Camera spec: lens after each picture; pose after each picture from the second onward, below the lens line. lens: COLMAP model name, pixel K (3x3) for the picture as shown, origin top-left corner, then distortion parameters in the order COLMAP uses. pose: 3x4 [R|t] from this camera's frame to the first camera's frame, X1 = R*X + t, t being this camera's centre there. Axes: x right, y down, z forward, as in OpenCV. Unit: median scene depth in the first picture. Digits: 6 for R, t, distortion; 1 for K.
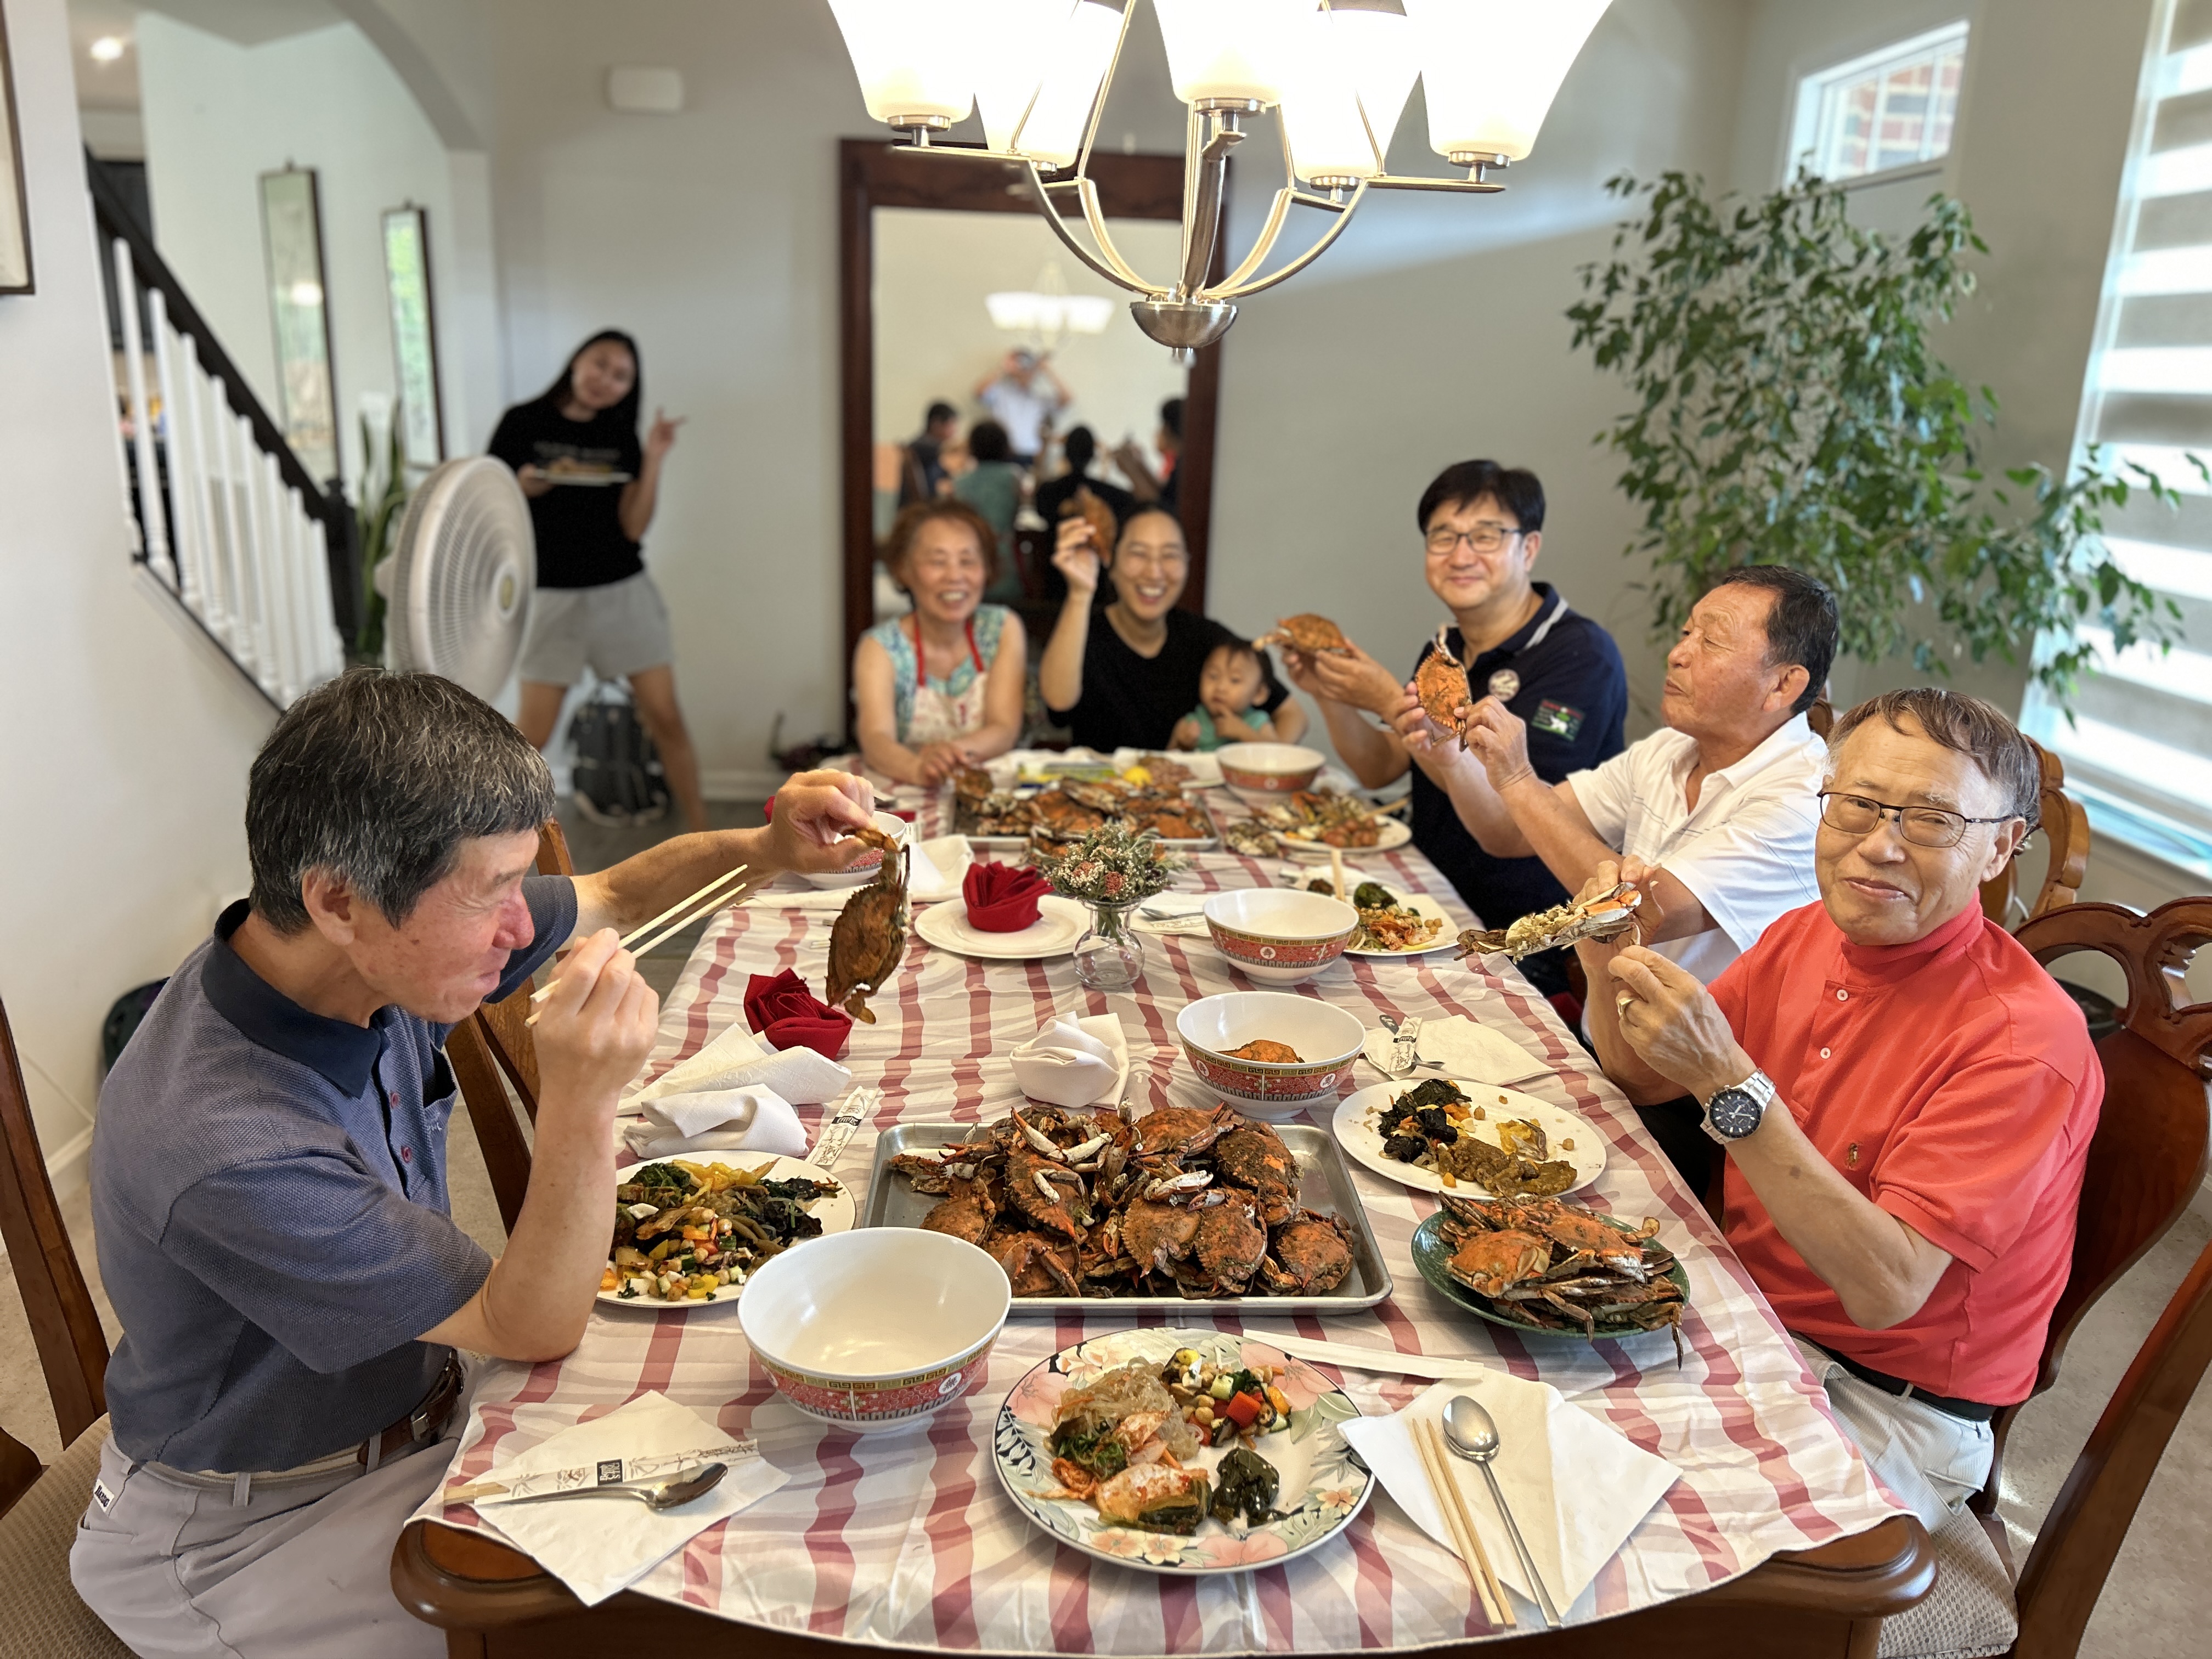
lens RADIAL K [[1662.7, 0, 1112.4], [0, 1662.7, 827.3], [0, 0, 1]] dist [0.055395, -0.059210]
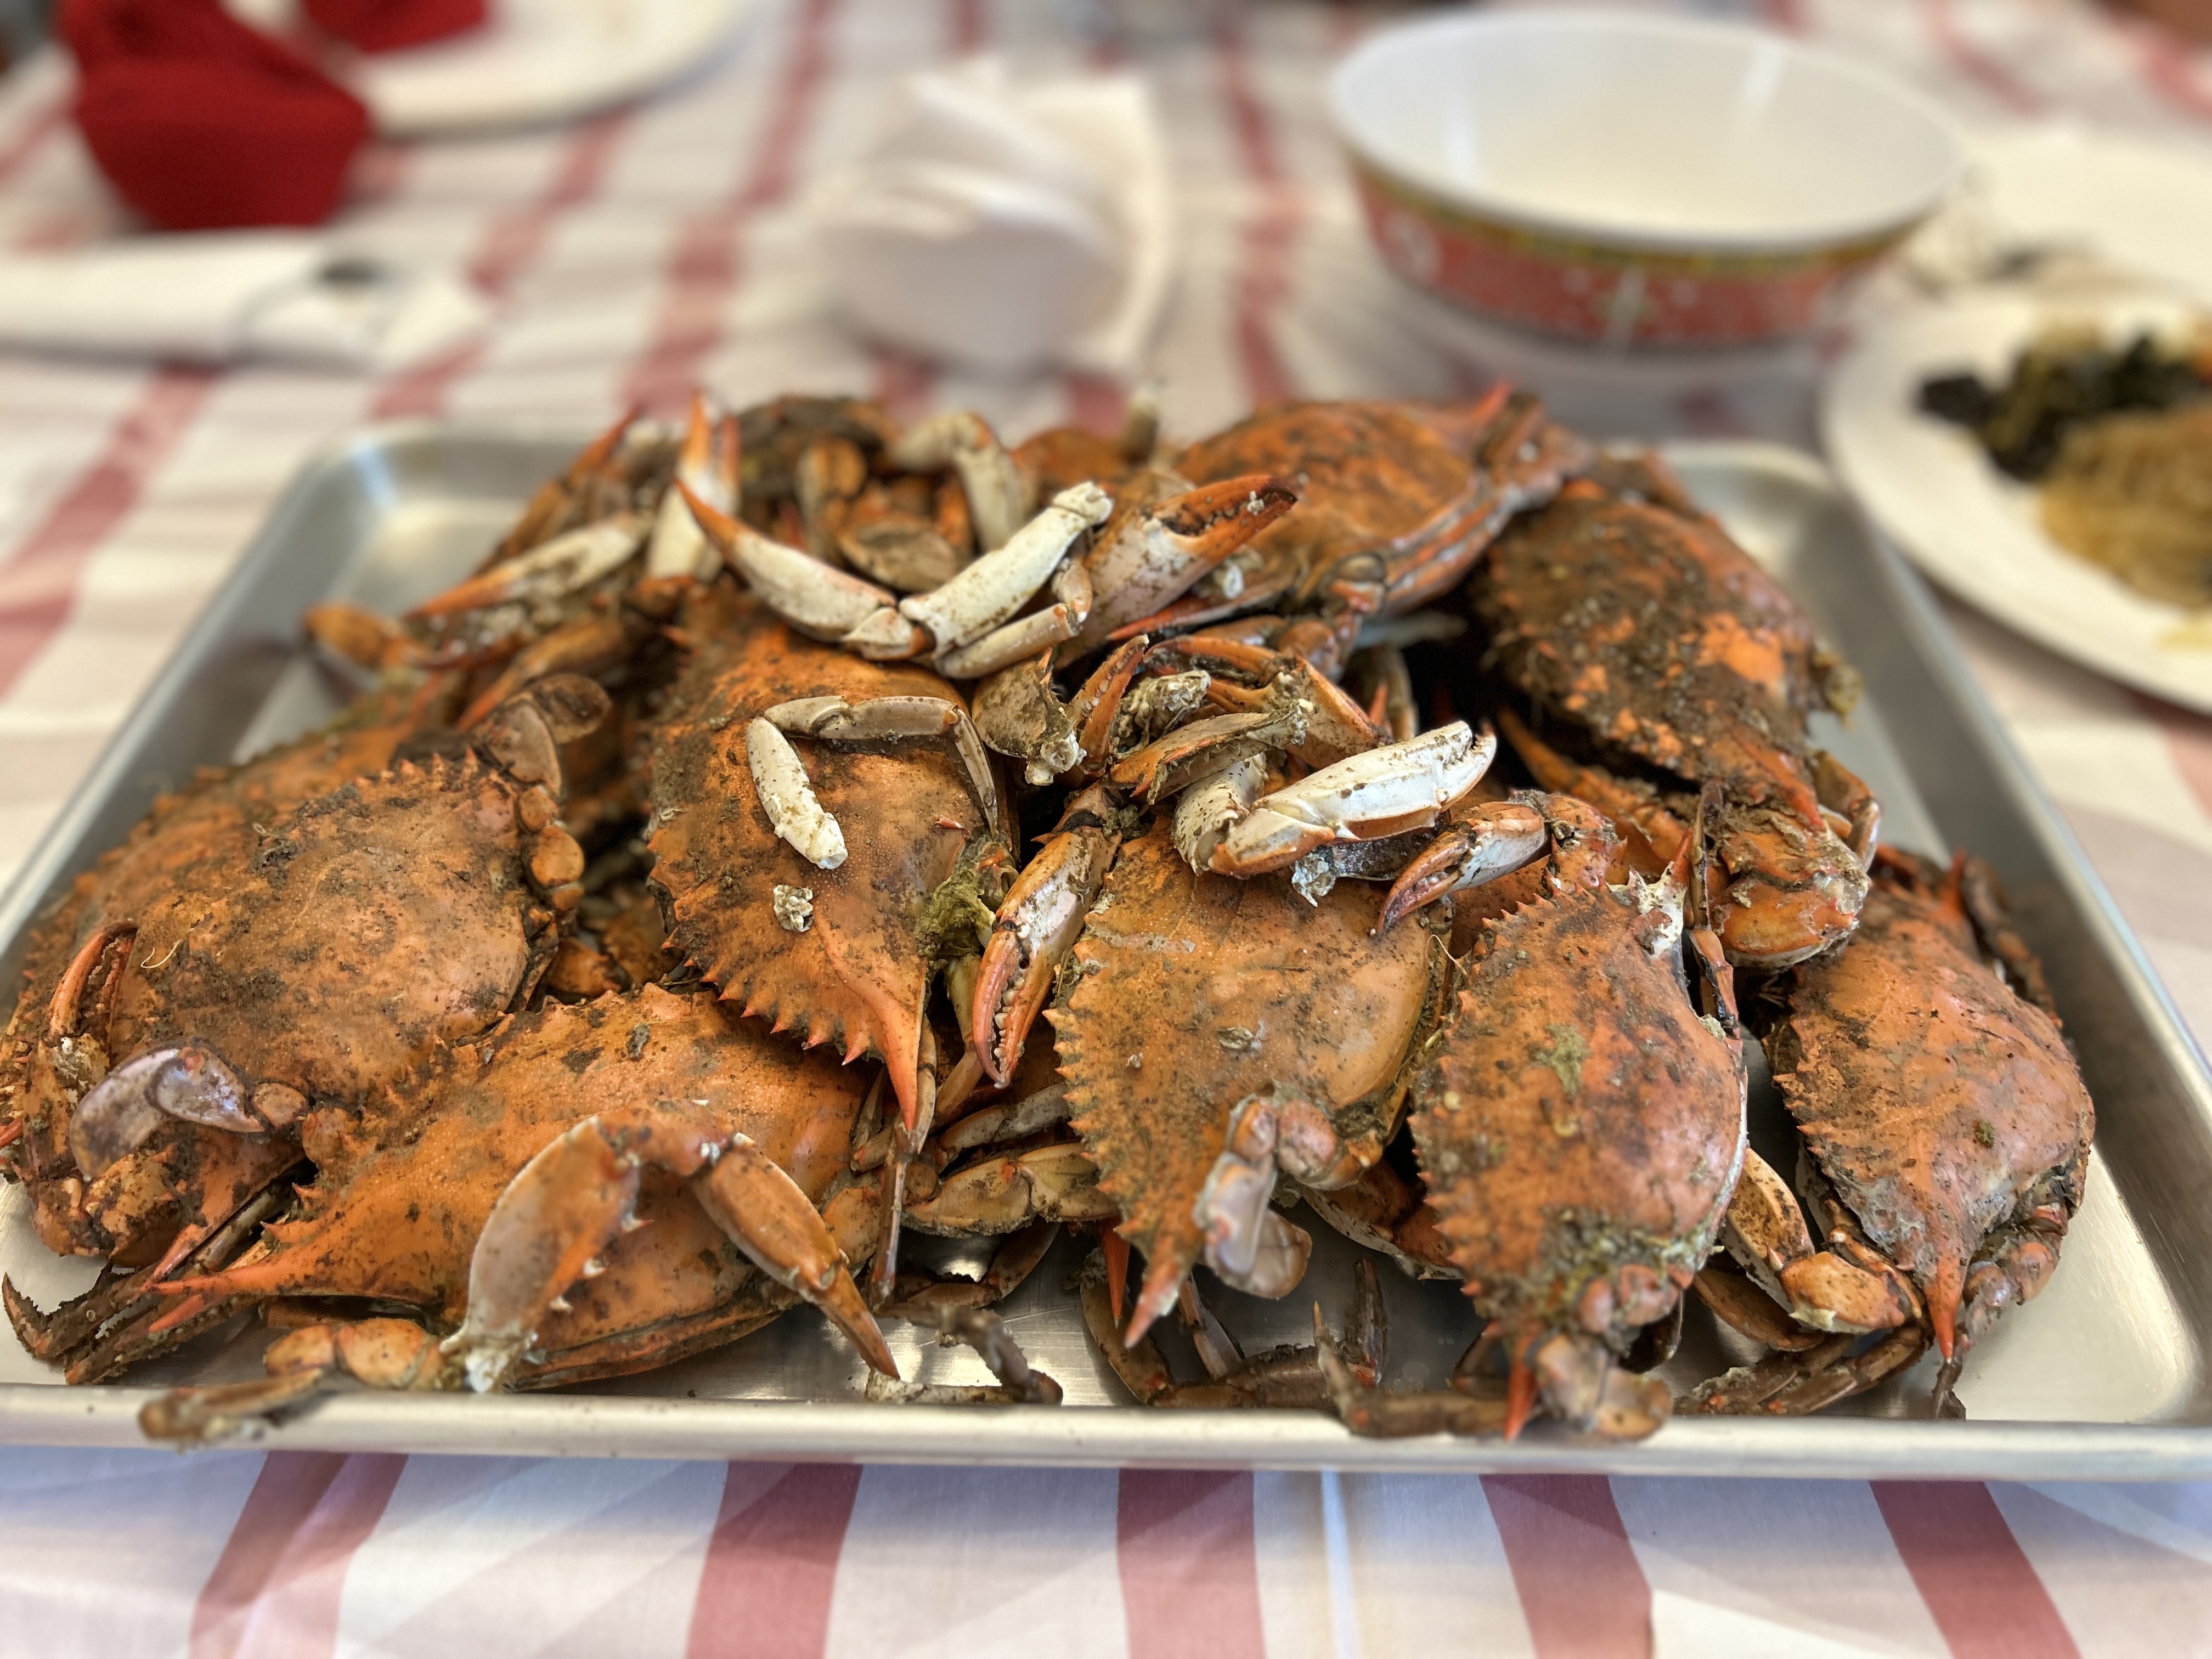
lens RADIAL K [[1662.7, 0, 1101.9], [0, 1662.7, 835.6], [0, 0, 1]] dist [0.055395, -0.059210]
pose [[0.998222, 0.029982, -0.051519, 0.018139], [-0.003641, 0.893343, 0.449362, 0.109810], [0.059497, -0.448375, 0.891863, 0.715720]]
